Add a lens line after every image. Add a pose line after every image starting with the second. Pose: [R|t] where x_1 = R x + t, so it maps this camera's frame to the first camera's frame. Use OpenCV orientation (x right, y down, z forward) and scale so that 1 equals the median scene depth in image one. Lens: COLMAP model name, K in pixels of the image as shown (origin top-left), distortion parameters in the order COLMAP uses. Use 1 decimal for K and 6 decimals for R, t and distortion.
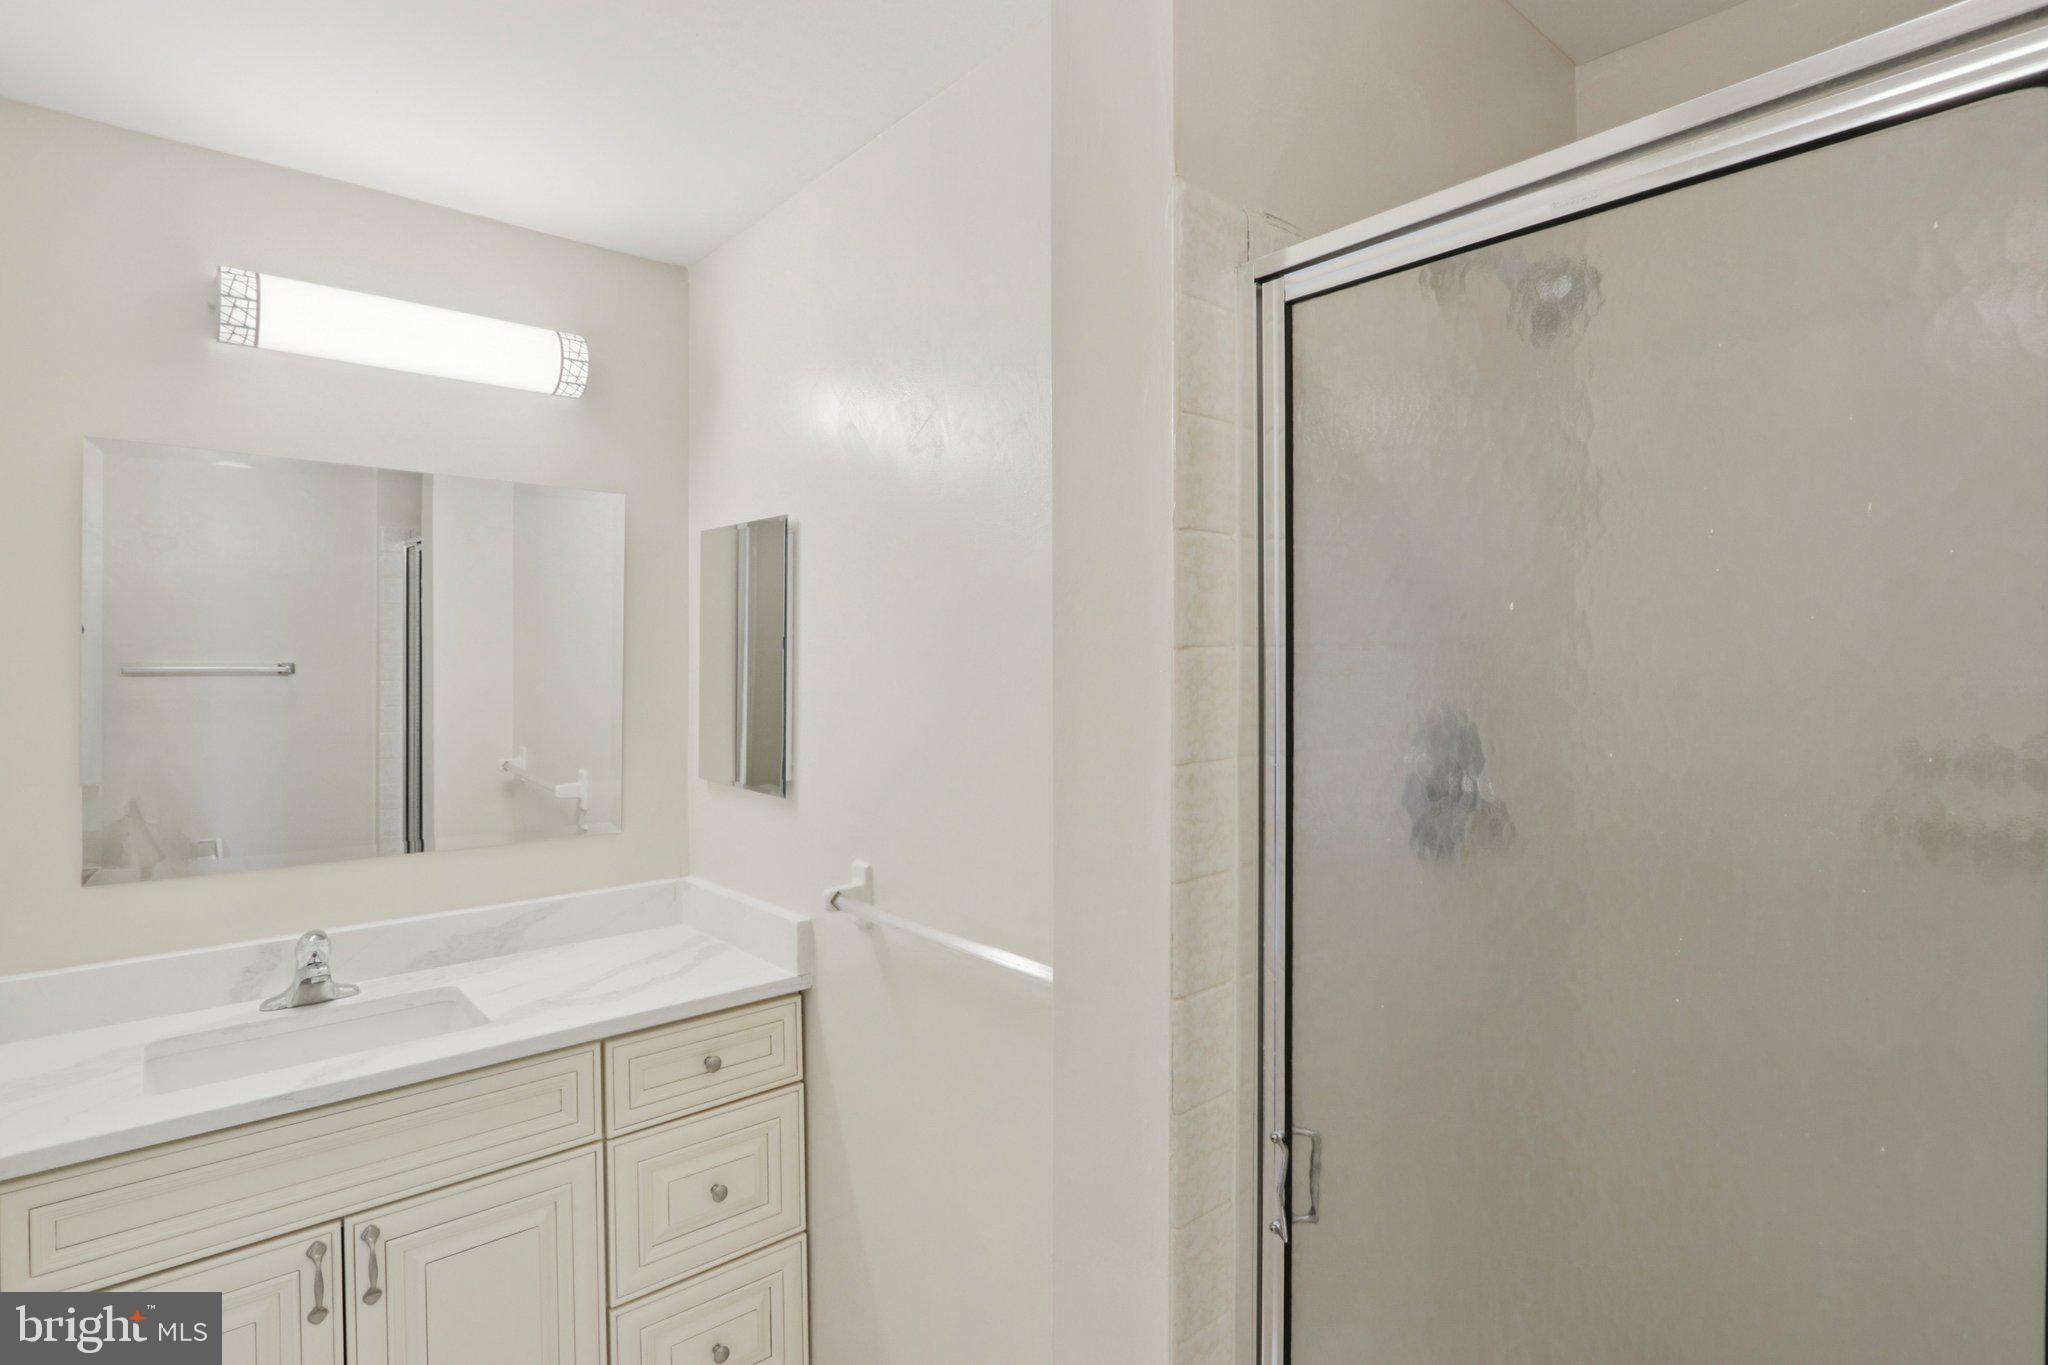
lens RADIAL K [[953.0, 0, 1023.7], [0, 953.0, 685.1], [0, 0, 1]] dist [-0.020751, 0.003855]
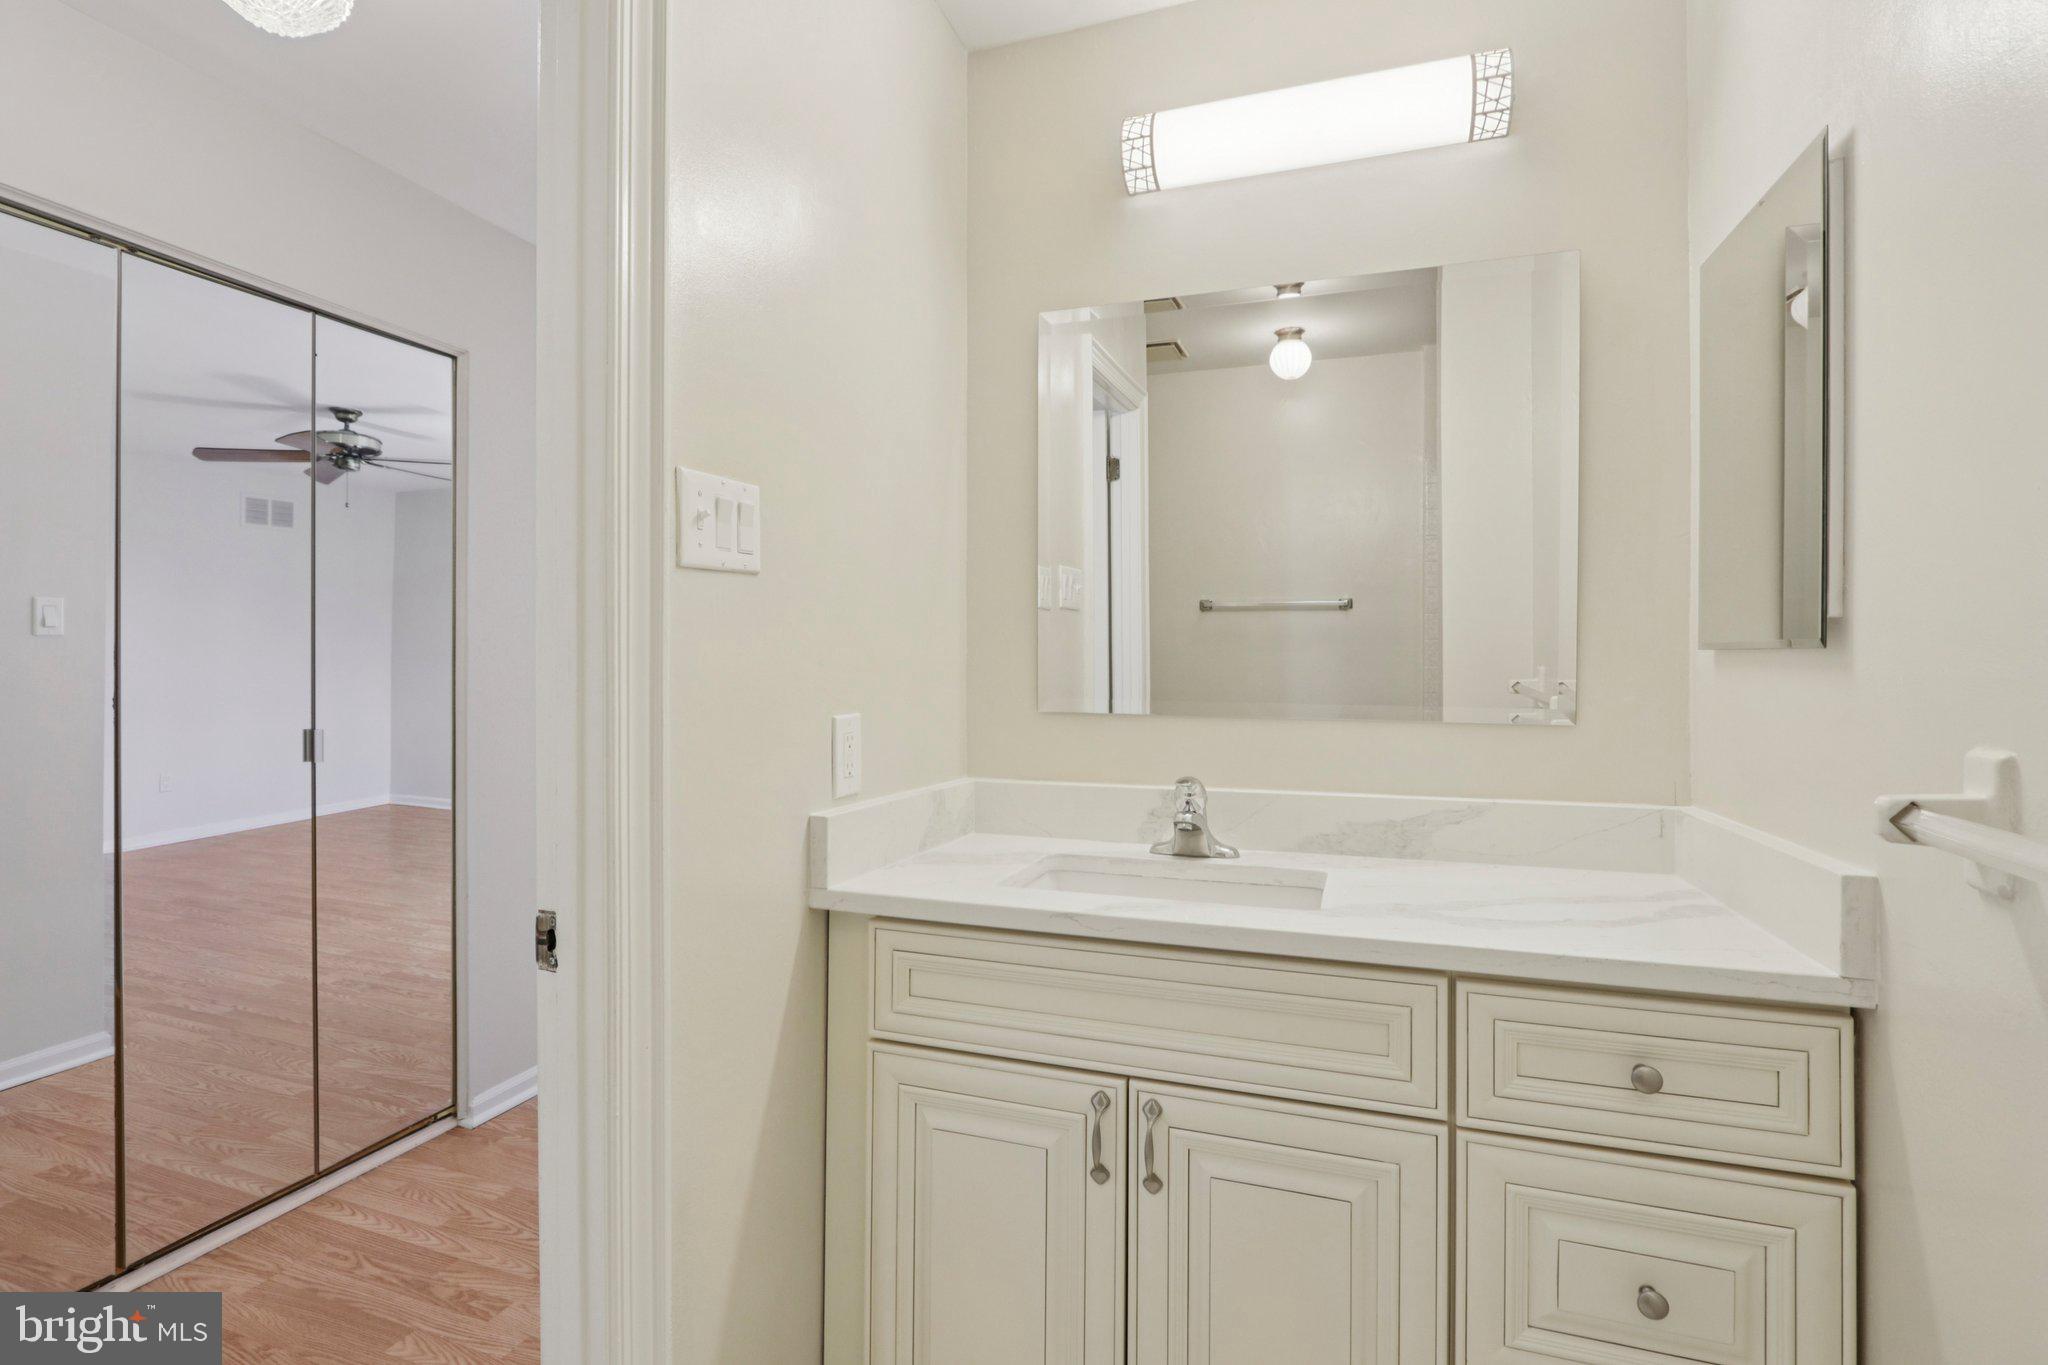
lens RADIAL K [[953.0, 0, 1027.3], [0, 953.0, 668.3], [0, 0, 1]] dist [-0.020751, 0.003855]
pose [[0.482699, -0.000473, -0.875786, -0.001353], [-0.003549, 0.999991, -0.002496, 0.153106], [0.875779, 0.004313, 0.482693, 0.393185]]
